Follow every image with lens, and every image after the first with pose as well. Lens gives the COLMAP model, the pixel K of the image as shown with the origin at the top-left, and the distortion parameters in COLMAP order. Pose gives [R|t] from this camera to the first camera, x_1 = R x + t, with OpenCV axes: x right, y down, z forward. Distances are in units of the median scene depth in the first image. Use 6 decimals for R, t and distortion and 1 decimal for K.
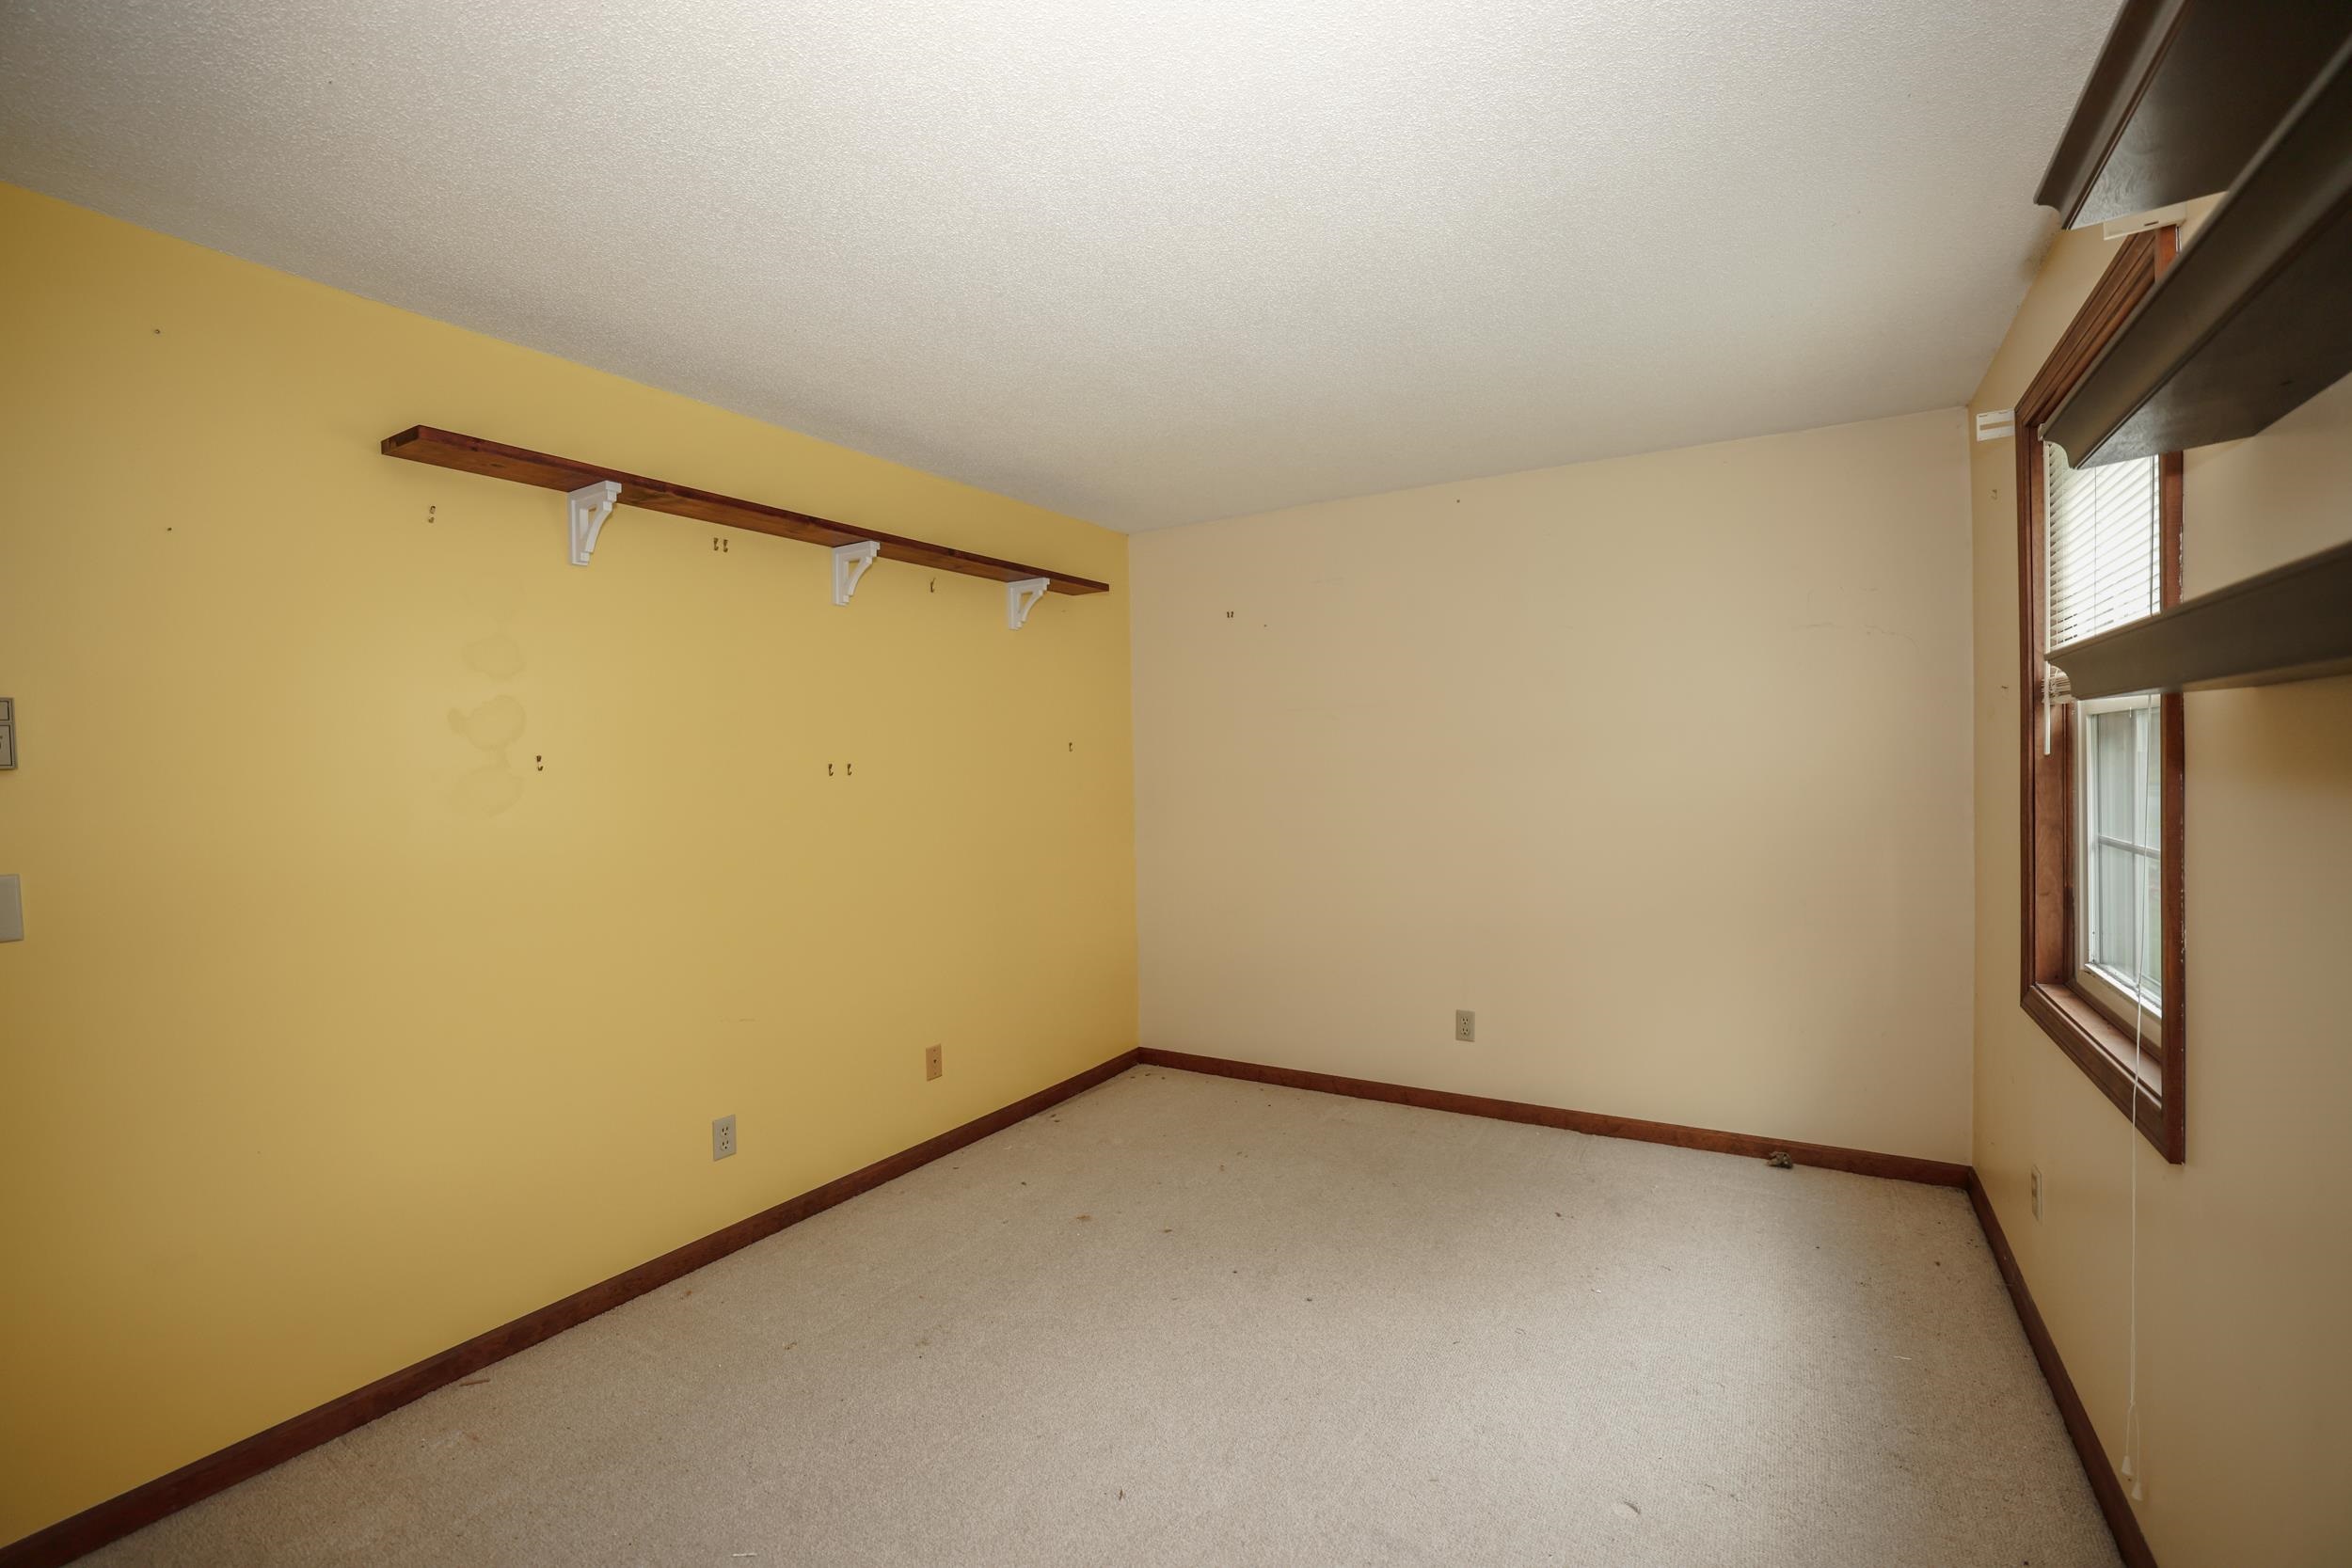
lens RADIAL K [[1015.1, 0, 1183.6], [0, 1015.1, 783.1], [0, 0, 1]] dist [-0.044239, 0.017302]
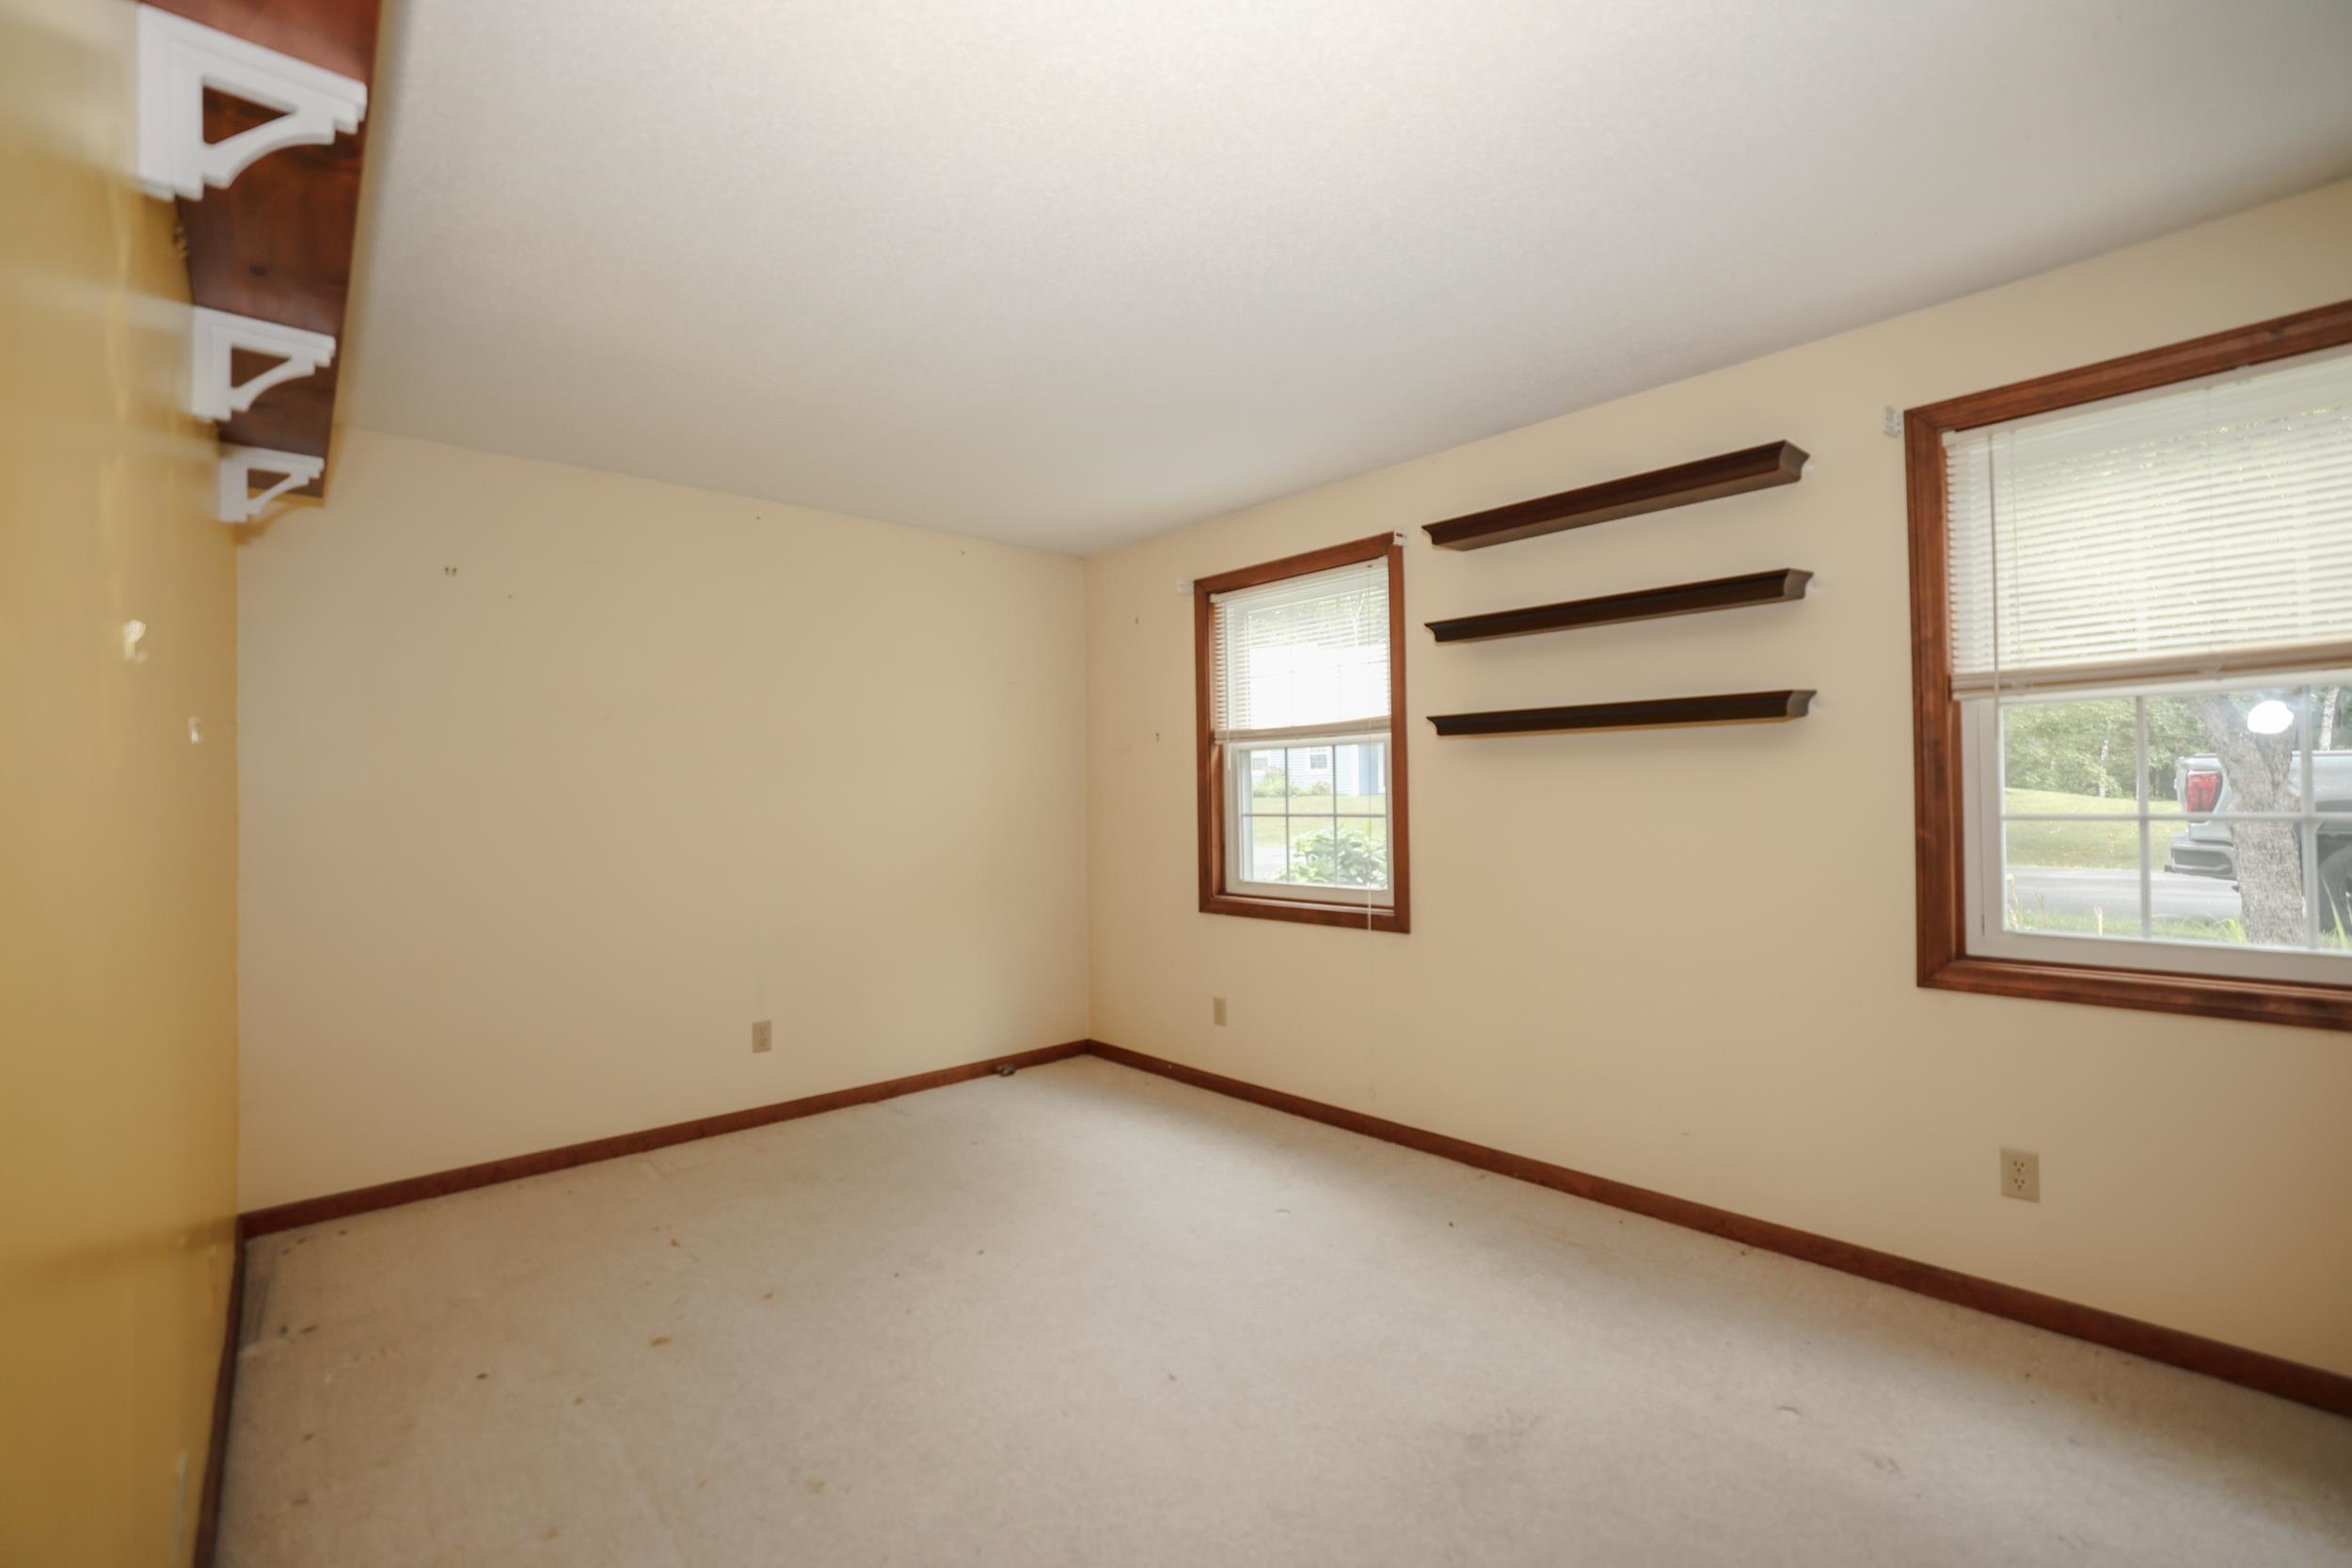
lens RADIAL K [[1015.1, 0, 1183.6], [0, 1015.1, 783.1], [0, 0, 1]] dist [-0.044239, 0.017302]
pose [[0.262805, 0.039886, 0.964024, -0.687931], [0.023787, 0.998574, -0.047800, 0.055947], [-0.964556, 0.035493, 0.261481, 0.387112]]
